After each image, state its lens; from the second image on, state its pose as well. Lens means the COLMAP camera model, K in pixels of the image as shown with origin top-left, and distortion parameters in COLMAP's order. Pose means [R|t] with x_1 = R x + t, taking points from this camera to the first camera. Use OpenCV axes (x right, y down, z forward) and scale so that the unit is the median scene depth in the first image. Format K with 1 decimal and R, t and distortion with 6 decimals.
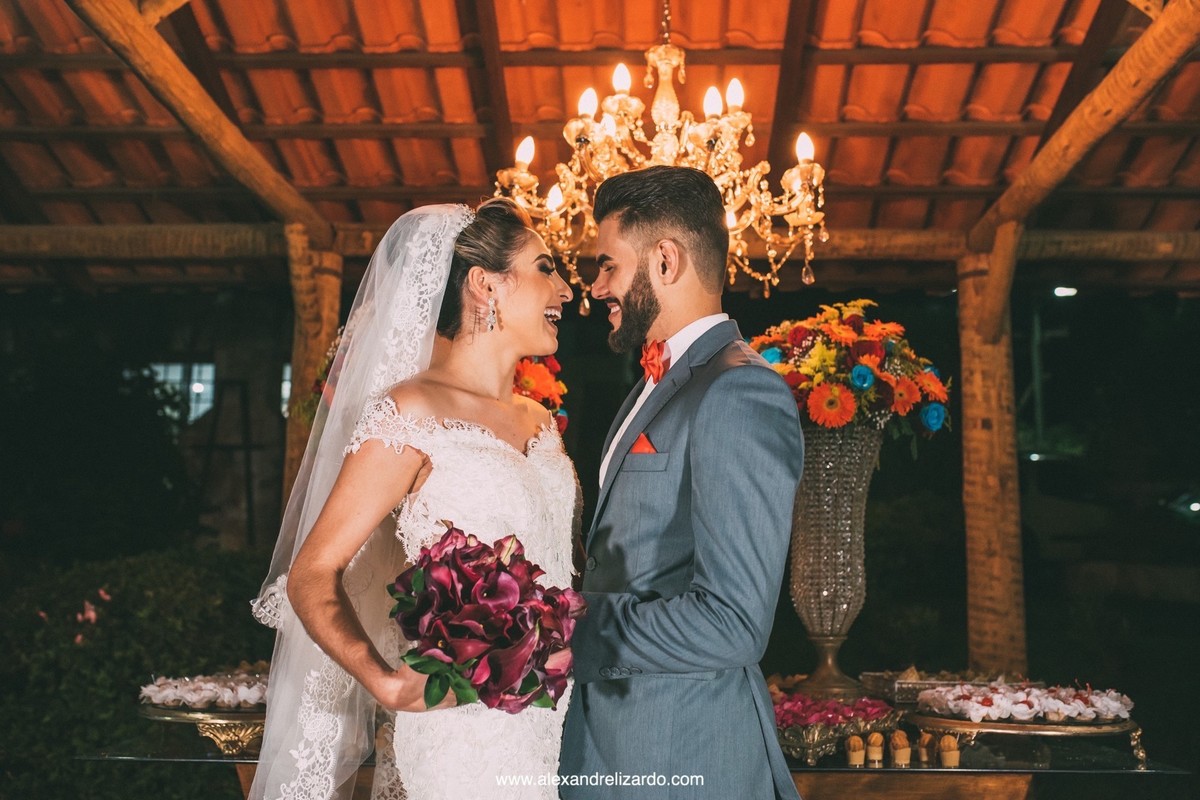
lens RADIAL K [[1139.5, 0, 593.4], [0, 1139.5, 398.3], [0, 0, 1]] dist [-0.062850, 0.089787]
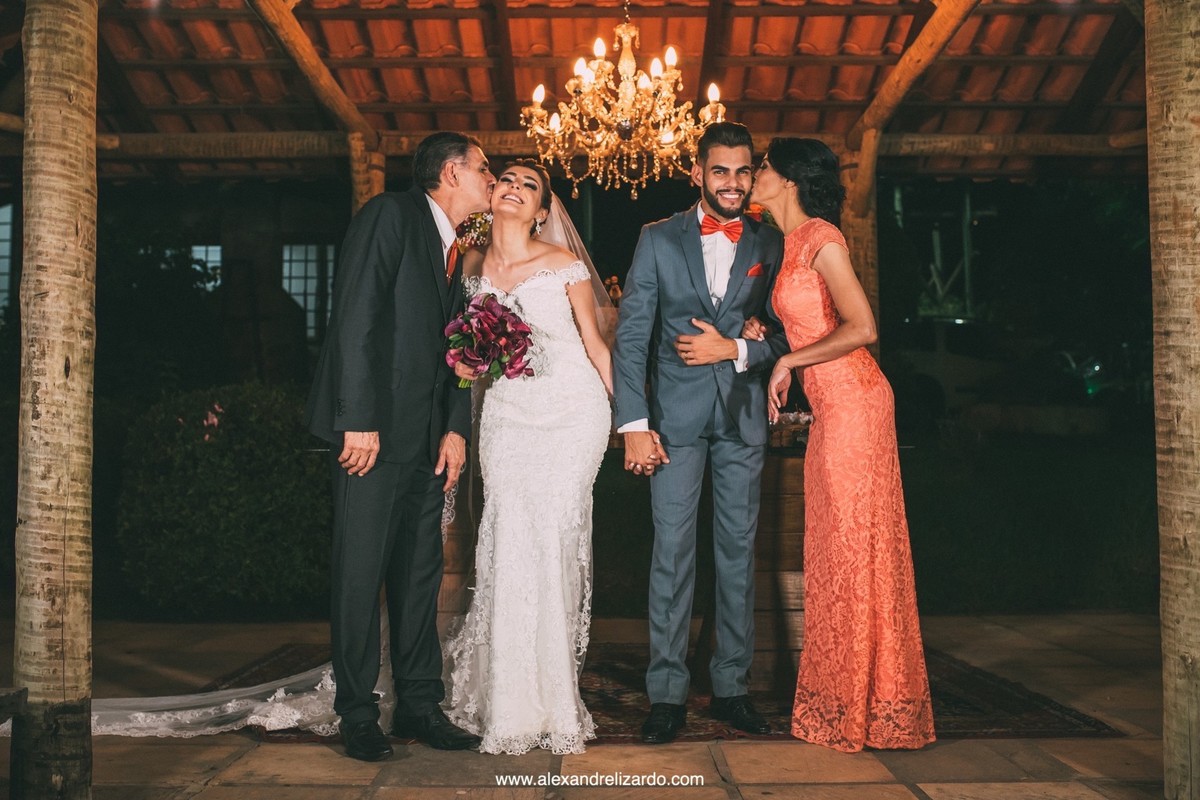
lens RADIAL K [[1139.5, 0, 593.4], [0, 1139.5, 398.3], [0, 0, 1]] dist [-0.062850, 0.089787]
pose [[0.999184, -0.013817, 0.037956, -0.032859], [0.009912, 0.994816, 0.101208, 0.029339], [-0.039158, -0.100749, 0.994141, -0.405343]]
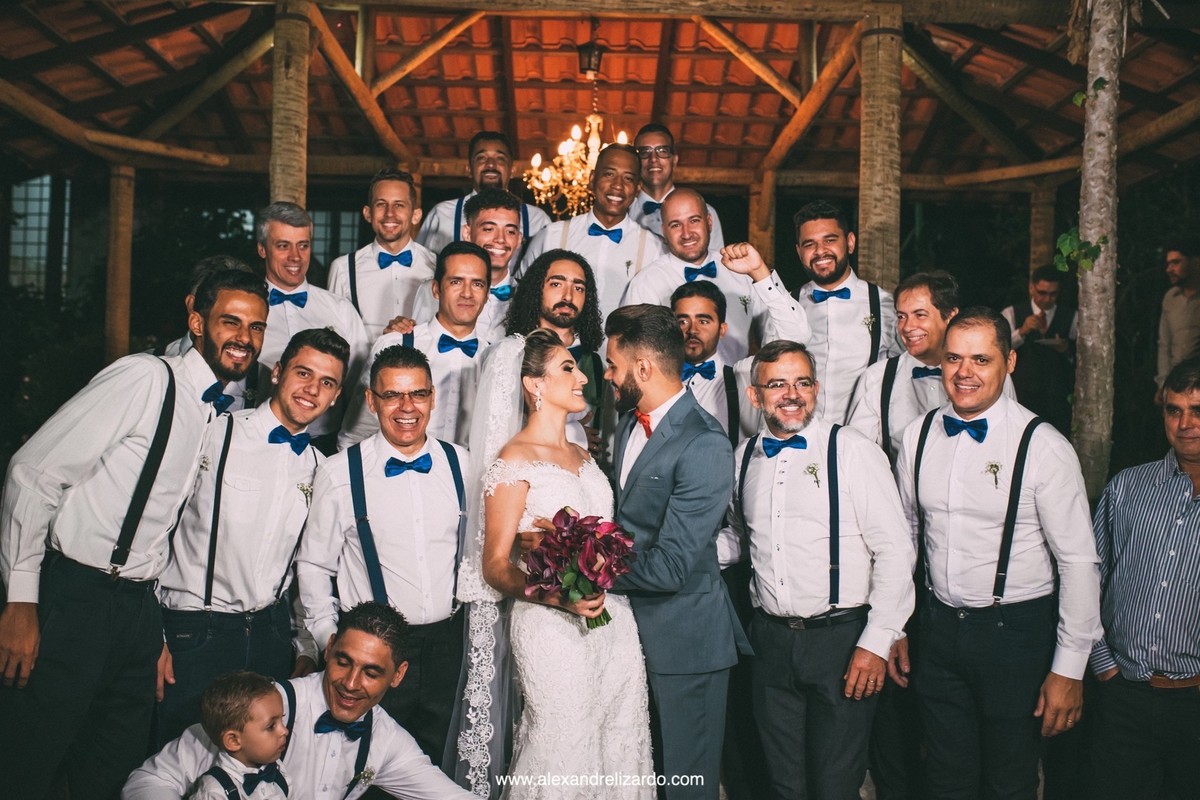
lens RADIAL K [[1139.5, 0, 593.4], [0, 1139.5, 398.3], [0, 0, 1]] dist [-0.062850, 0.089787]
pose [[0.998374, 0.010071, 0.056107, -0.045492], [-0.018334, 0.988704, 0.148756, -0.051049], [-0.053976, -0.149543, 0.987281, -0.982061]]
